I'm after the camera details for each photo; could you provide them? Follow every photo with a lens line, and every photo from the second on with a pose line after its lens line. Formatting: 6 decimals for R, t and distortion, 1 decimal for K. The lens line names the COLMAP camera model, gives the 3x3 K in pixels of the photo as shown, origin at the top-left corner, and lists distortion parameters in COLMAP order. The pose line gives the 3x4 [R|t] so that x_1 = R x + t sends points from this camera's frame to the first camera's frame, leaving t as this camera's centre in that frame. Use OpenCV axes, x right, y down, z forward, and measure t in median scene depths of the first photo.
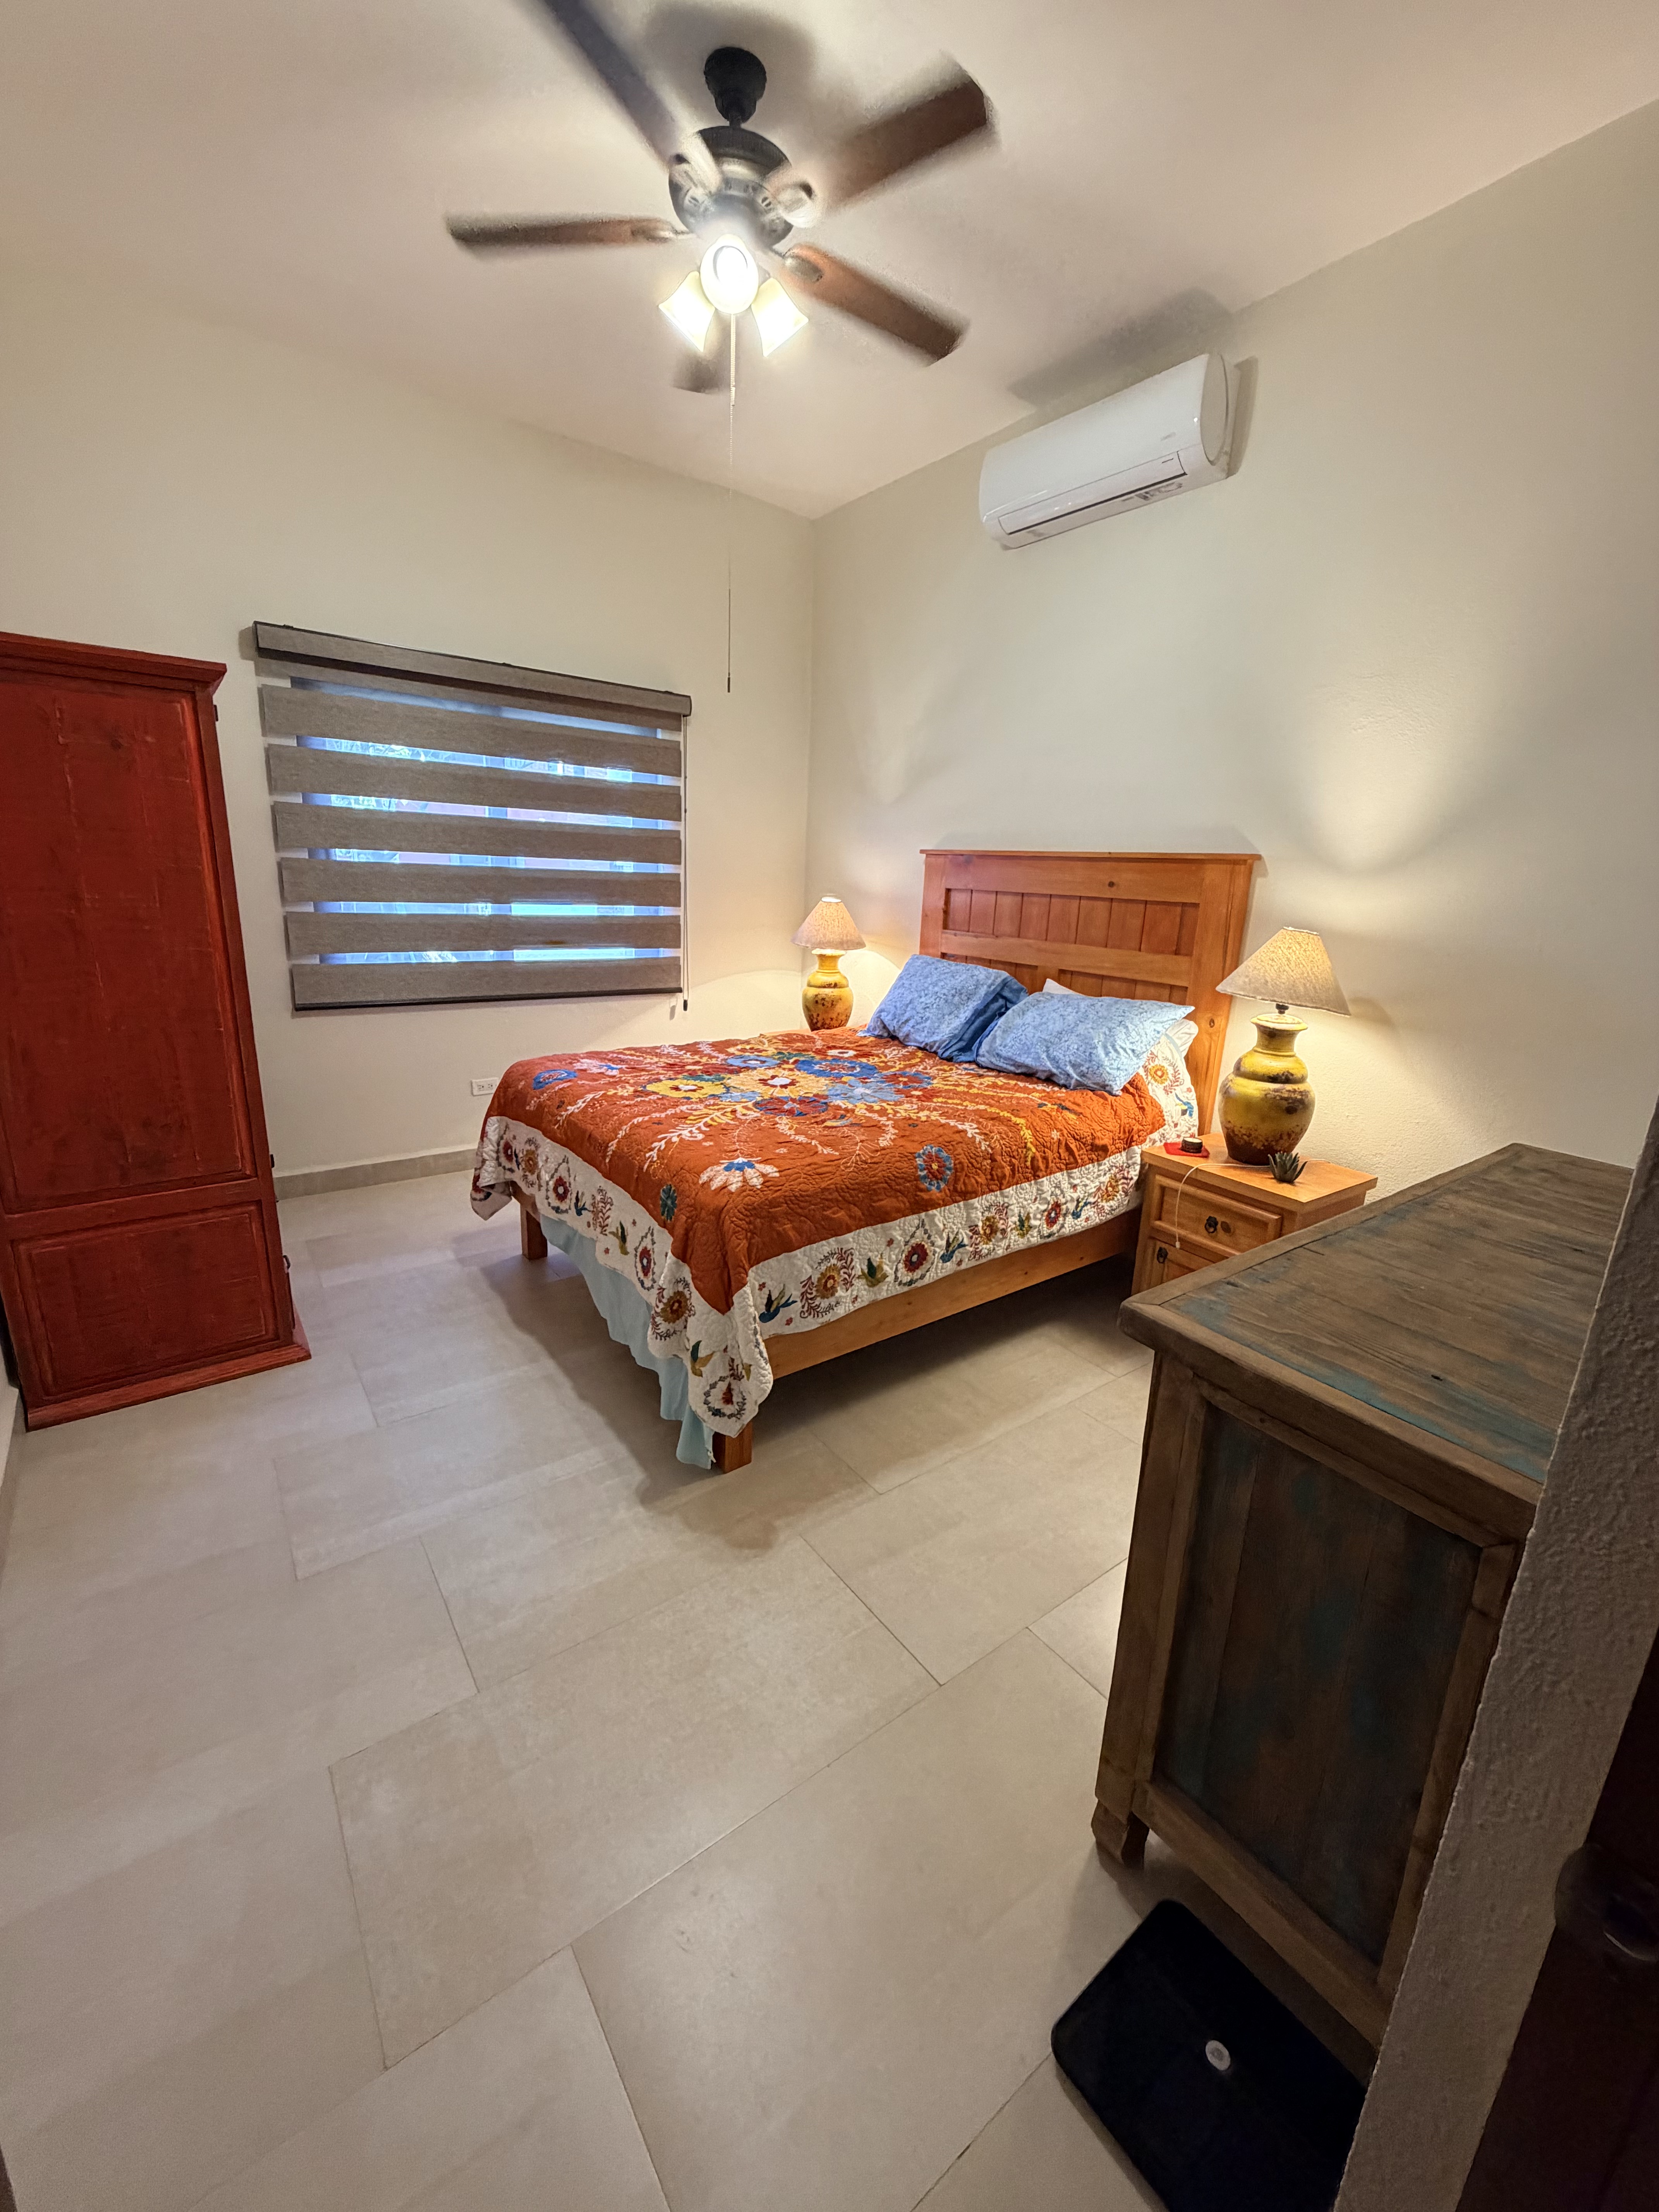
lens RADIAL K [[881.3, 0, 836.5], [0, 881.3, 1101.6], [0, 0, 1]] dist [0.000342, -0.000192]
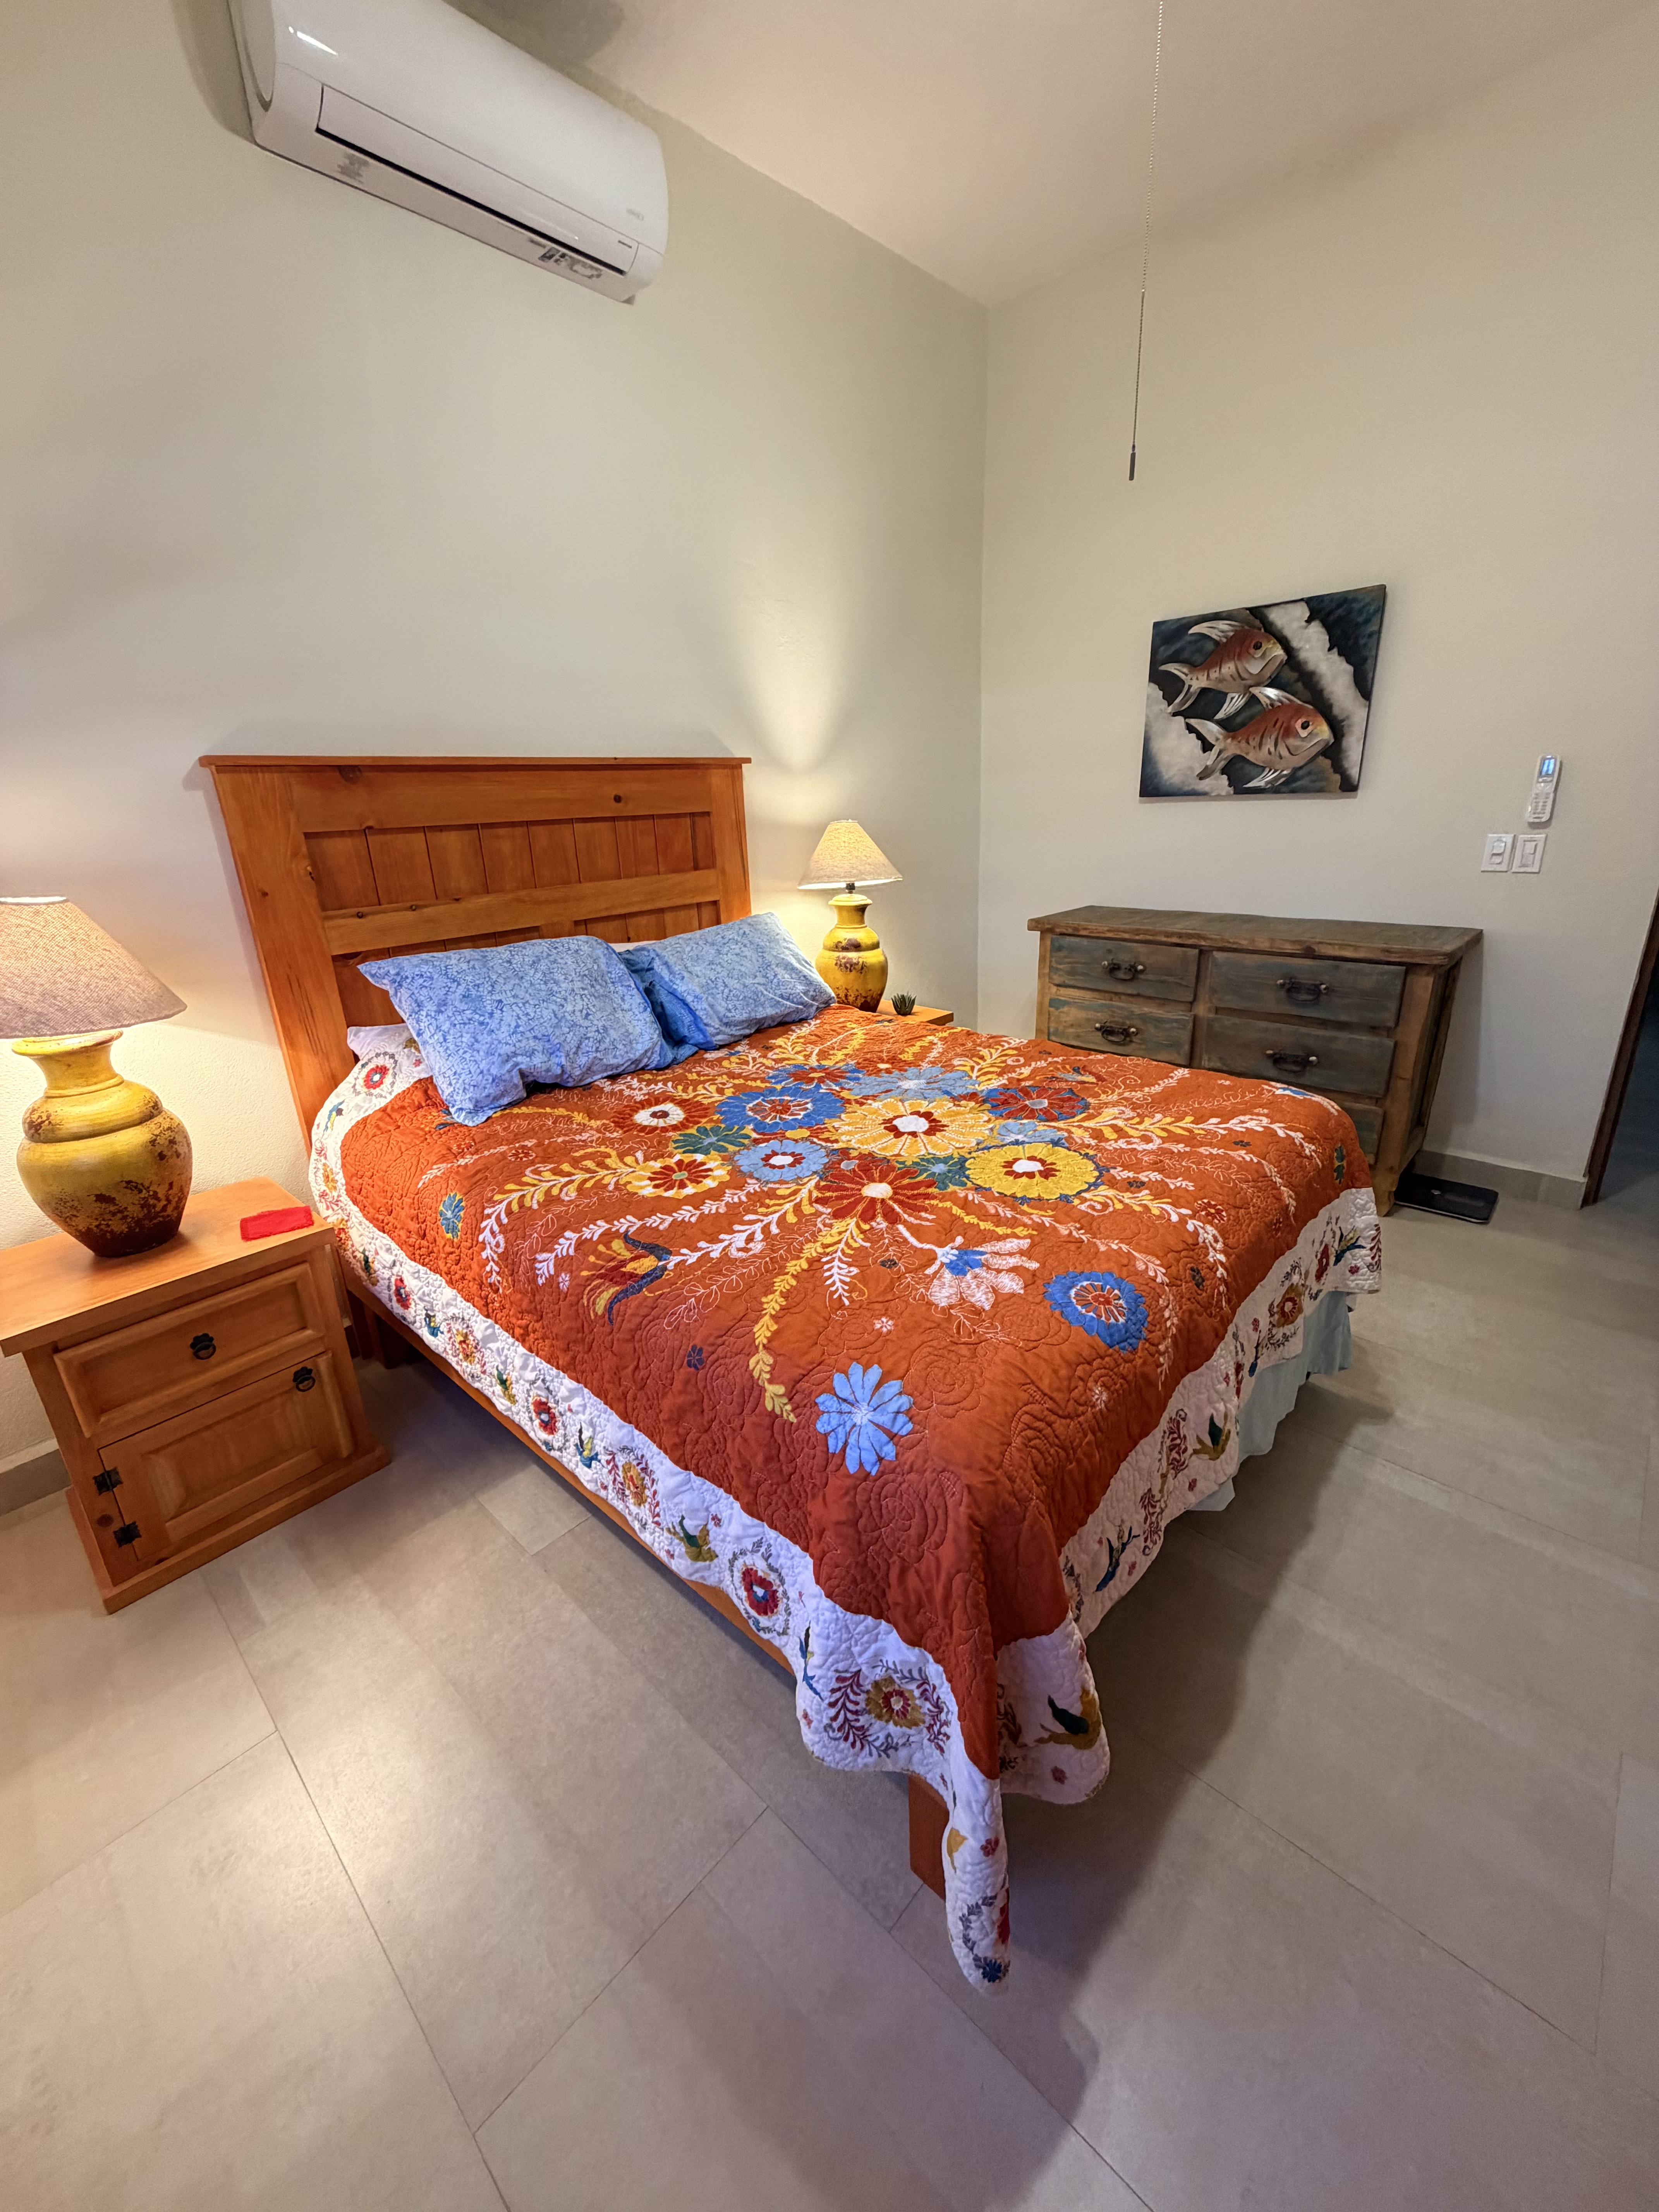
lens RADIAL K [[881.3, 0, 829.1], [0, 881.3, 1103.7], [0, 0, 1]] dist [0.000342, -0.000192]
pose [[-0.181576, -0.360032, 0.915100, -0.641756], [0.280219, 0.873044, 0.399087, -0.312034], [-0.942607, 0.328893, -0.057636, 1.103670]]
